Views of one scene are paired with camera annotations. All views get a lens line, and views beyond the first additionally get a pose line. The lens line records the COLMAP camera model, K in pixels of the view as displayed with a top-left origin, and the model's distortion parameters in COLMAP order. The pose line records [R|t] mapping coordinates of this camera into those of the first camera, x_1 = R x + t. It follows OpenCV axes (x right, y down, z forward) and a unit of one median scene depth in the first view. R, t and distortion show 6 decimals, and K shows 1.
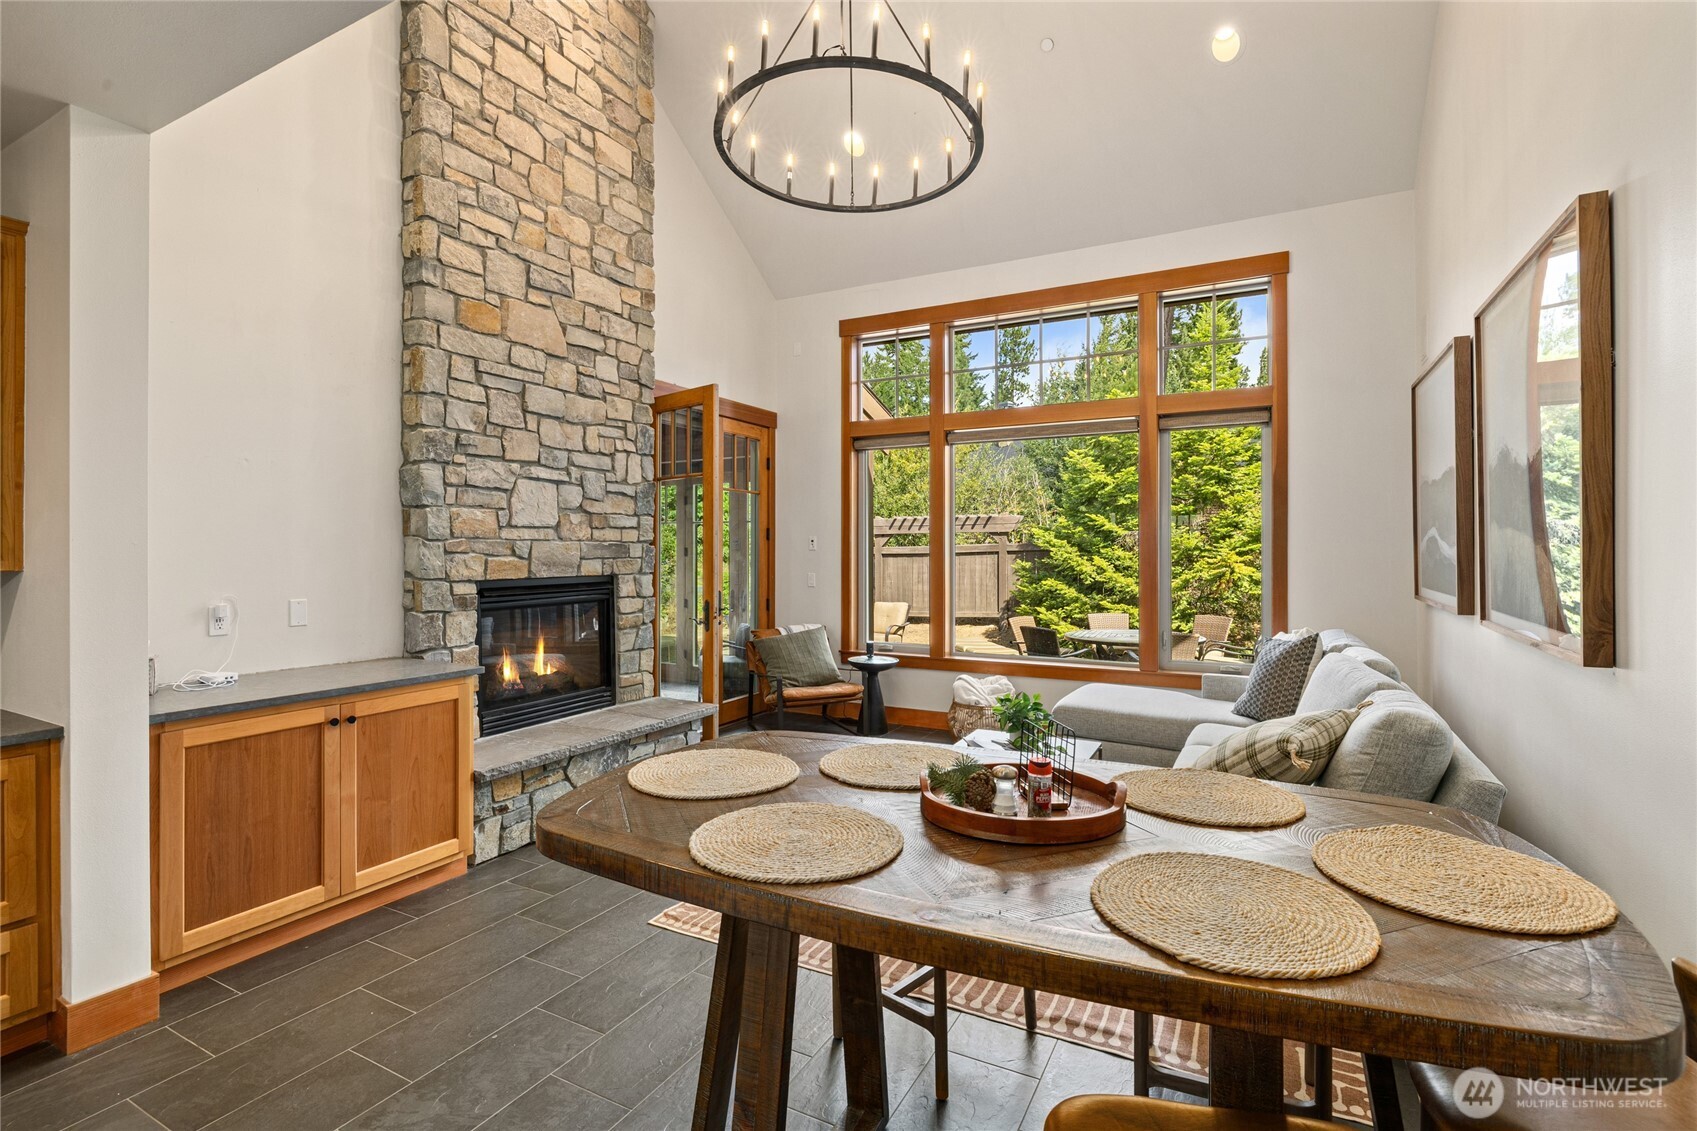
lens RADIAL K [[817.9, 0, 848.5], [0, 817.9, 565.5], [0, 0, 1]] dist [-0.002951, -0.000258]
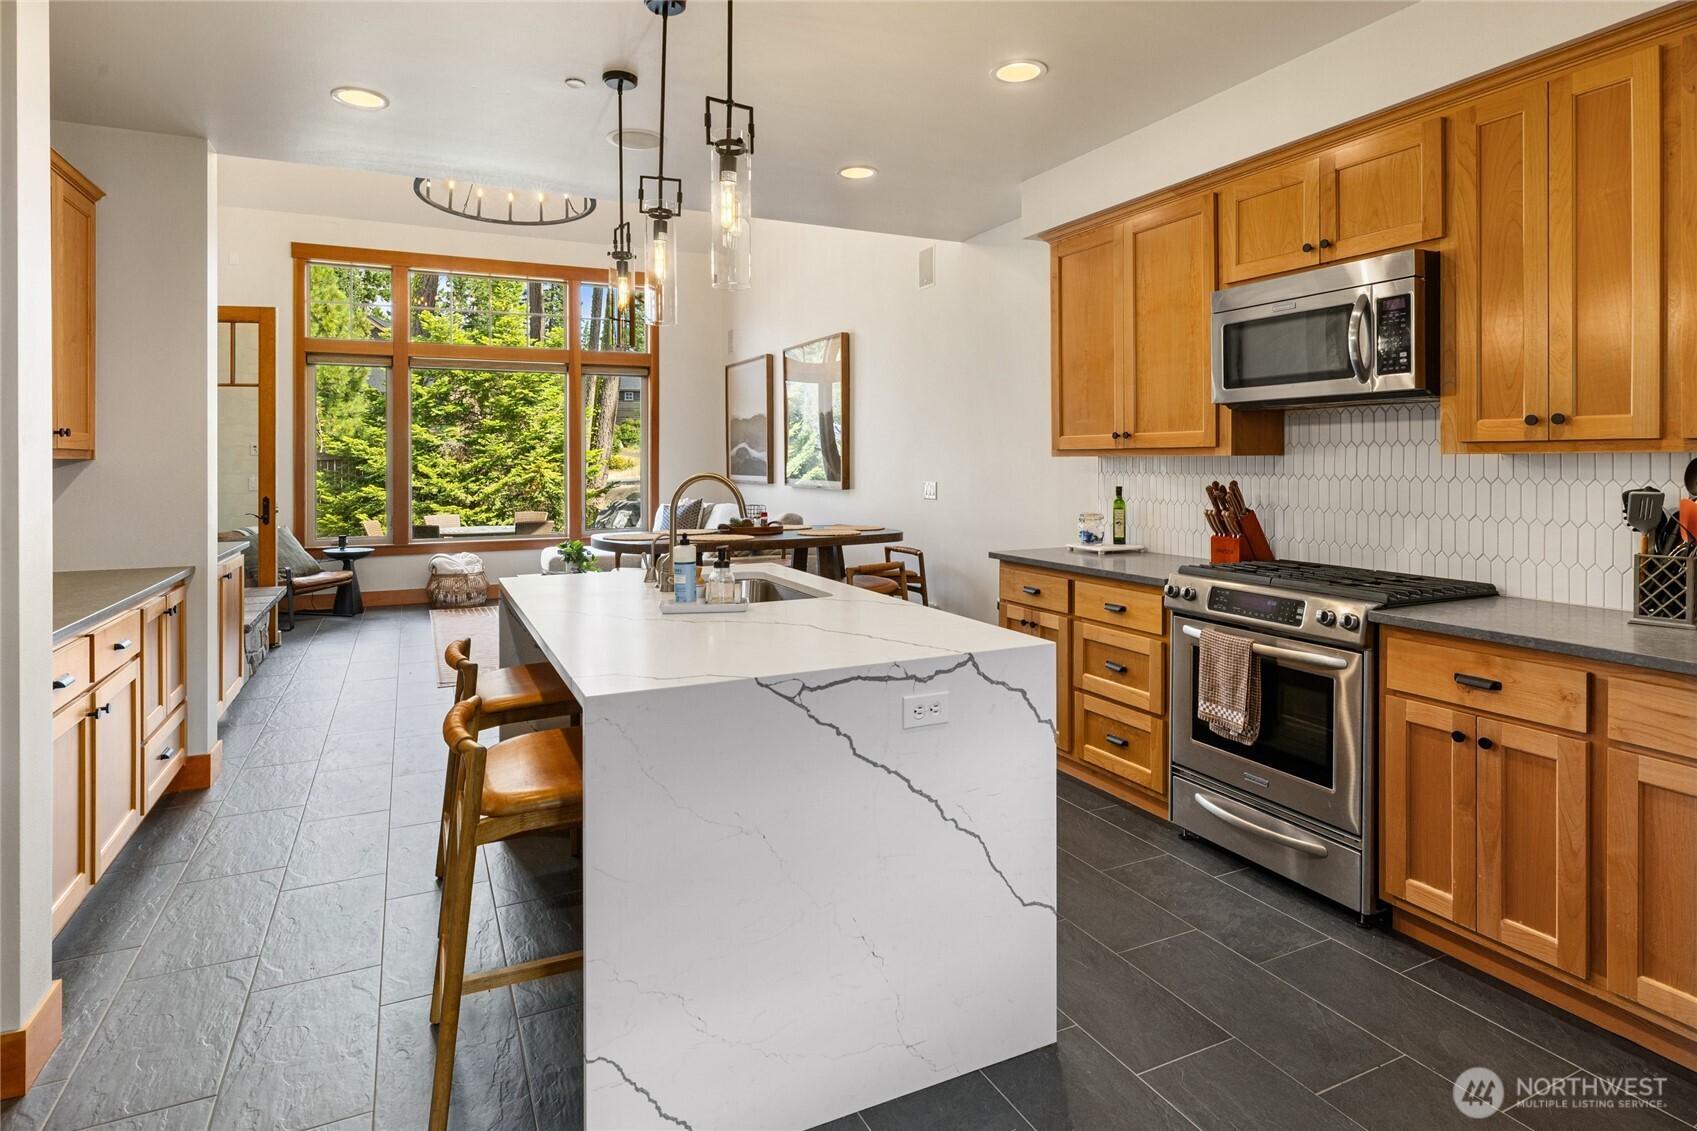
lens RADIAL K [[913.9, 0, 843.9], [0, 913.9, 455.4], [0, 0, 1]] dist [-0.000567, -0.000451]
pose [[0.605445, 0.005951, 0.795865, -0.361463], [0.018109, 0.999610, -0.021252, 0.014216], [-0.795681, 0.027279, 0.605101, -0.209786]]
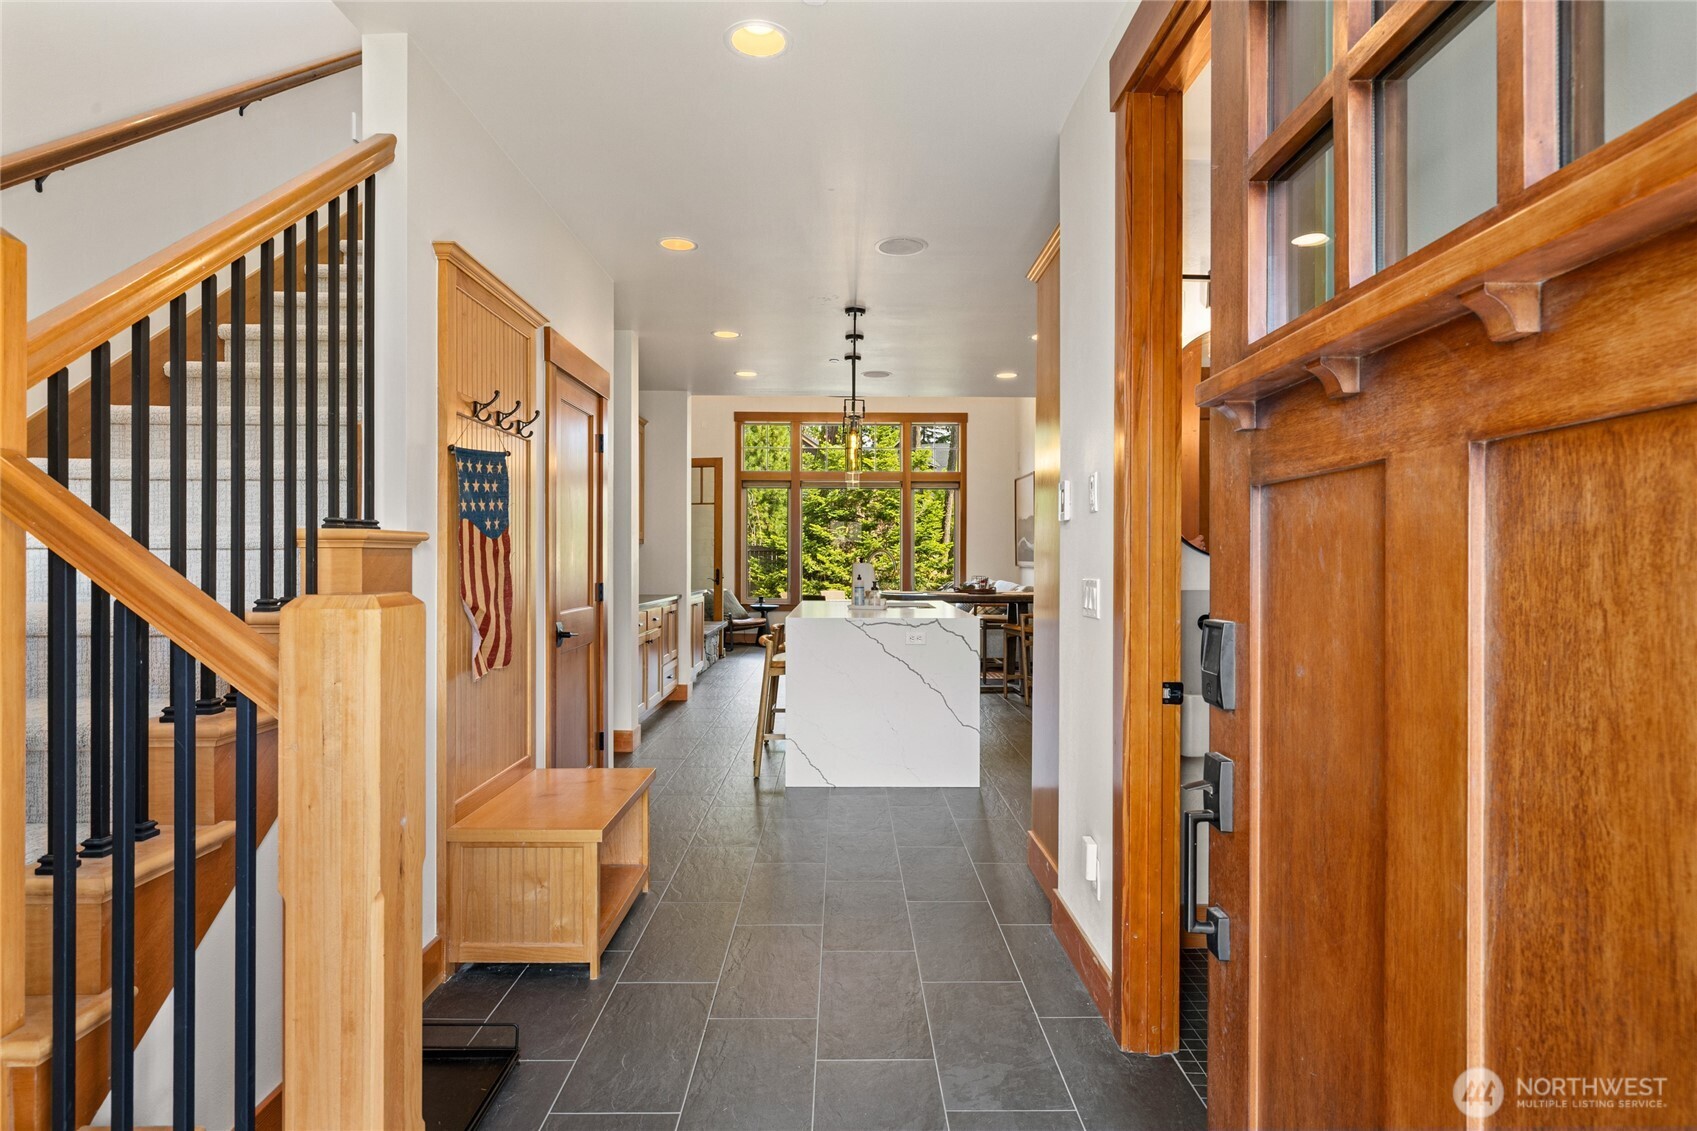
lens RADIAL K [[863.7, 0, 848.5], [0, 863.7, 565.5], [0, 0, 1]] dist [-0.000113, -0.000075]
pose [[0.883334, 0.001951, 0.468739, -0.444678], [0.002755, 0.999952, -0.009354, 0.028742], [-0.468735, 0.009555, 0.883287, -0.490789]]
